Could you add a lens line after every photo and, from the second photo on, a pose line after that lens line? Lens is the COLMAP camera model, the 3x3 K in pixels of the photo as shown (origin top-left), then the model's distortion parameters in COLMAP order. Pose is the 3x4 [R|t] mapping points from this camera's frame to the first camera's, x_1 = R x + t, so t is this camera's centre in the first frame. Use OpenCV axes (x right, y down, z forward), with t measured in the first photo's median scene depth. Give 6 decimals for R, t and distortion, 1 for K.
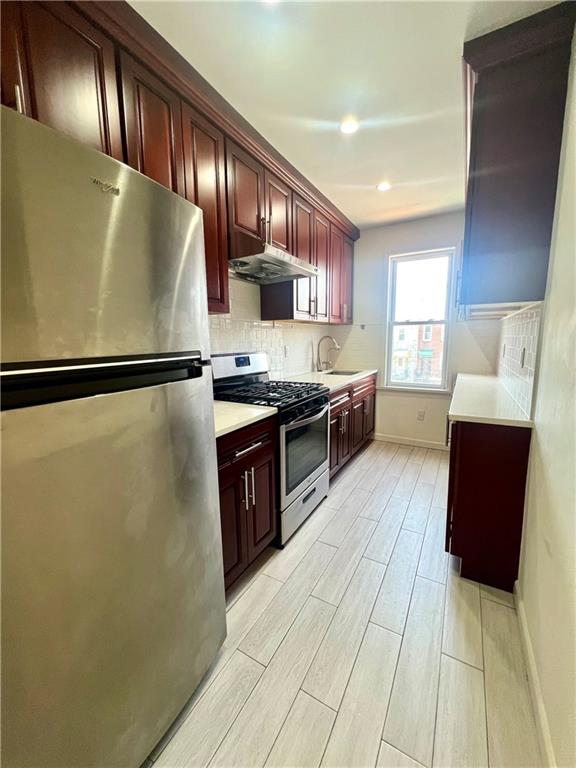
lens RADIAL K [[310.1, 0, 286.8], [0, 310.1, 383.0], [0, 0, 1]] dist [-0.003591, -0.000712]
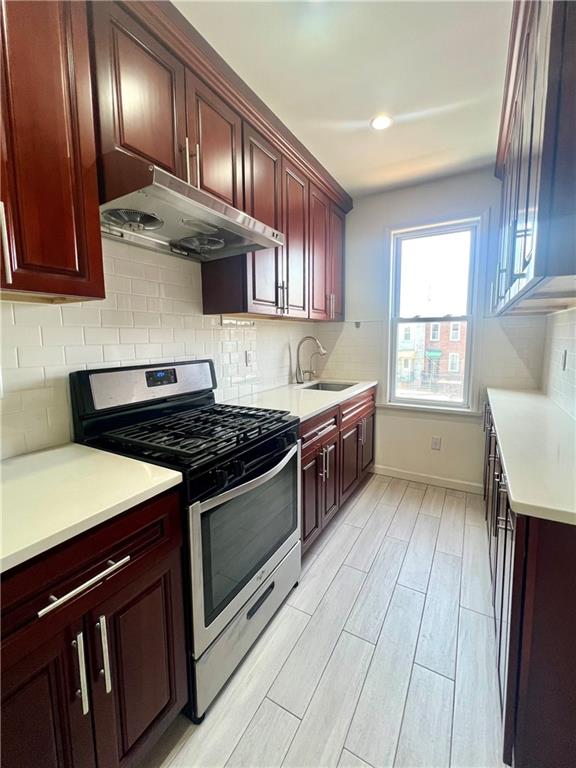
lens RADIAL K [[310.1, 0, 292.8], [0, 310.1, 370.2], [0, 0, 1]] dist [-0.003591, -0.000712]
pose [[0.999997, 0.001774, 0.001408, 0.108602], [-0.001722, 0.999343, -0.036199, -0.053022], [-0.001471, 0.036197, 0.999344, 0.311693]]
